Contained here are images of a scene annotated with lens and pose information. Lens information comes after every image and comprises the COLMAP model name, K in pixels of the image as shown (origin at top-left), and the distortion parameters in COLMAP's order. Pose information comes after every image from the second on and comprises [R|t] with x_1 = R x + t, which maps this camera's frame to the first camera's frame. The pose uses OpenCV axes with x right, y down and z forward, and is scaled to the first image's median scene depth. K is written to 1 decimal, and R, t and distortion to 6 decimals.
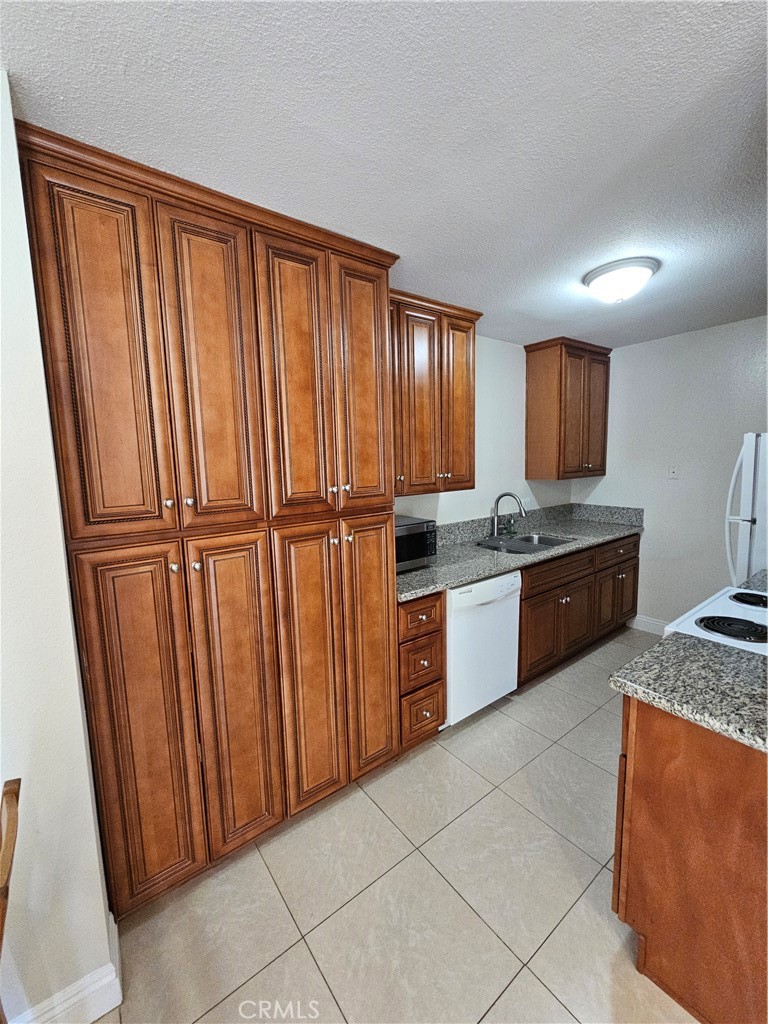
lens RADIAL K [[420.6, 0, 386.4], [0, 420.6, 508.7], [0, 0, 1]] dist [-0.002079, -0.000097]
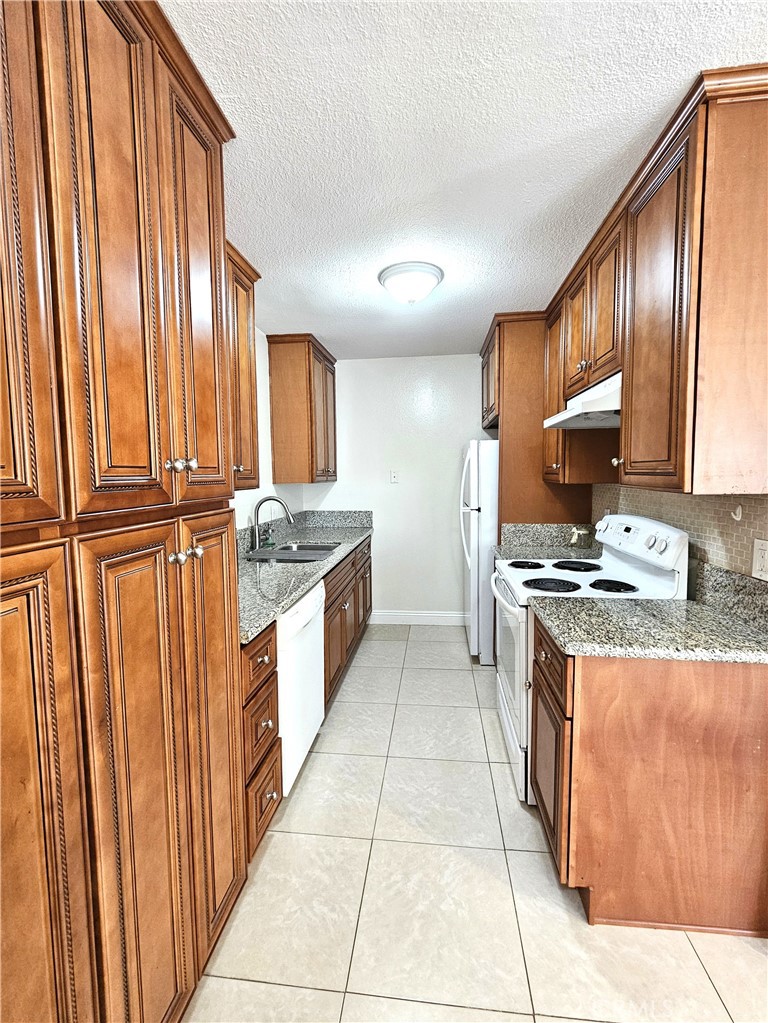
lens RADIAL K [[433.8, 0, 388.8], [0, 433.8, 508.0], [0, 0, 1]] dist [-0.001408, -0.000102]
pose [[0.690813, -0.037000, 0.722086, -0.299667], [0.079373, 0.996535, -0.024872, 0.041797], [-0.718664, 0.074497, 0.691356, 0.341068]]
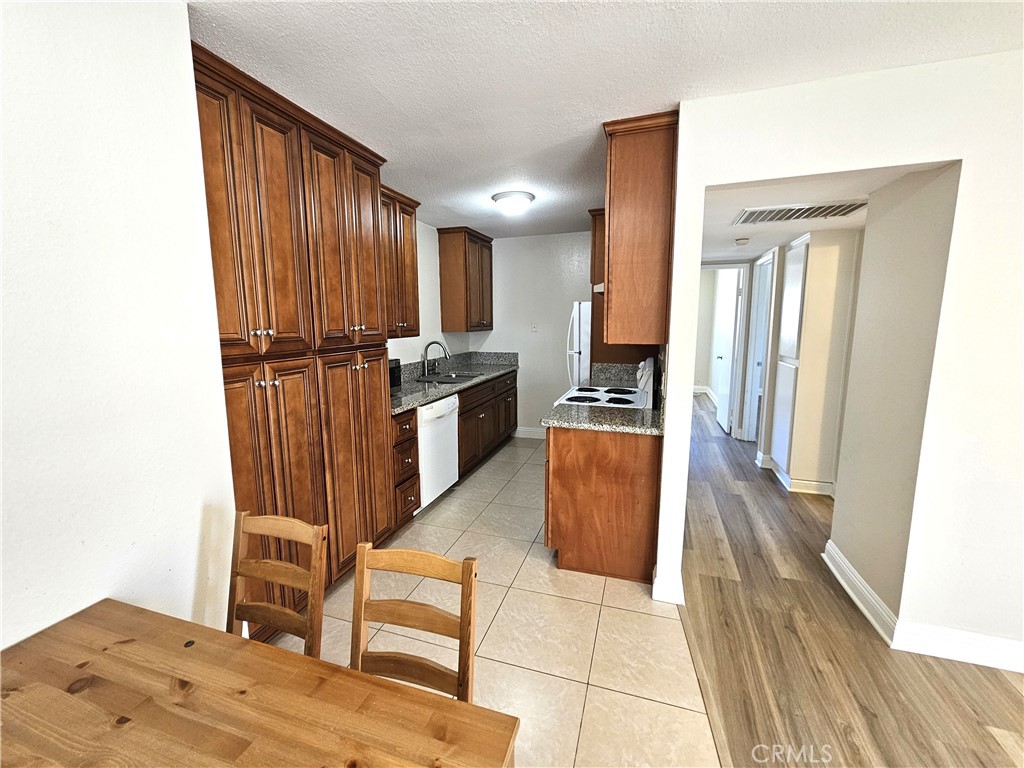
lens RADIAL K [[420.6, 0, 507.8], [0, 420.6, 379.5], [0, 0, 1]] dist [-0.002079, -0.000097]
pose [[0.828774, -0.059084, 0.556456, -0.407897], [0.053319, 0.998224, 0.026579, 0.091780], [-0.557038, 0.007642, 0.830452, -0.326634]]
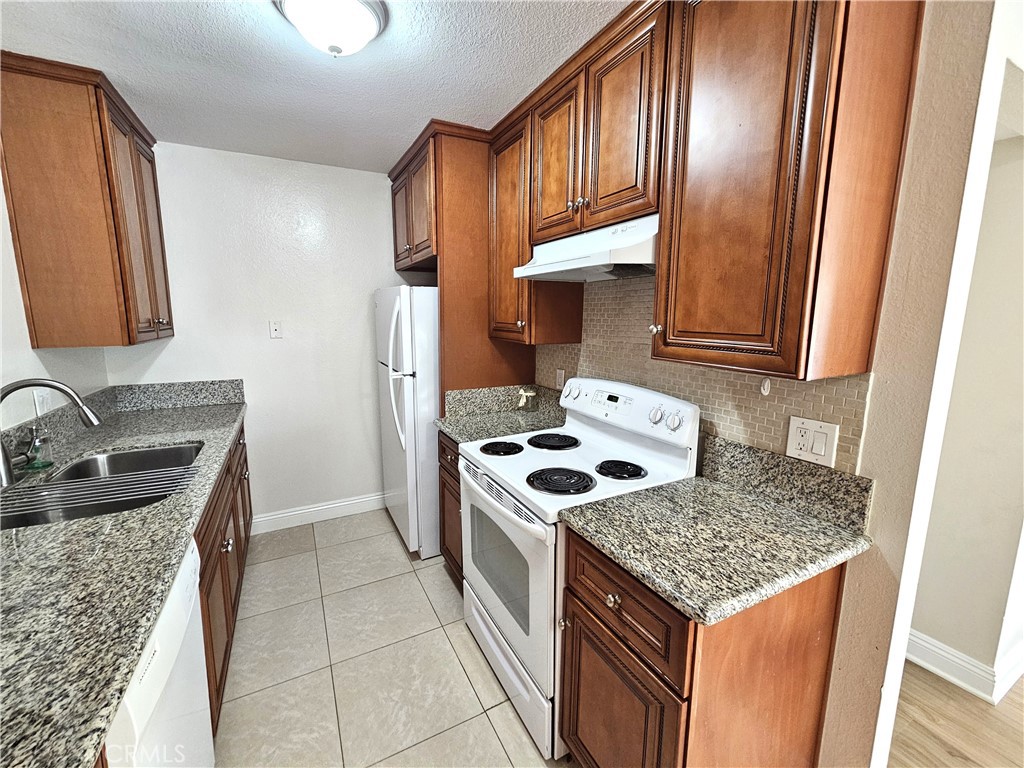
lens RADIAL K [[420.6, 0, 507.8], [0, 420.6, 379.5], [0, 0, 1]] dist [-0.002079, -0.000097]
pose [[0.170608, -0.123752, 0.977537, -0.083829], [0.109474, 0.988320, 0.106011, -0.047778], [-0.979239, 0.088928, 0.182163, 0.698804]]
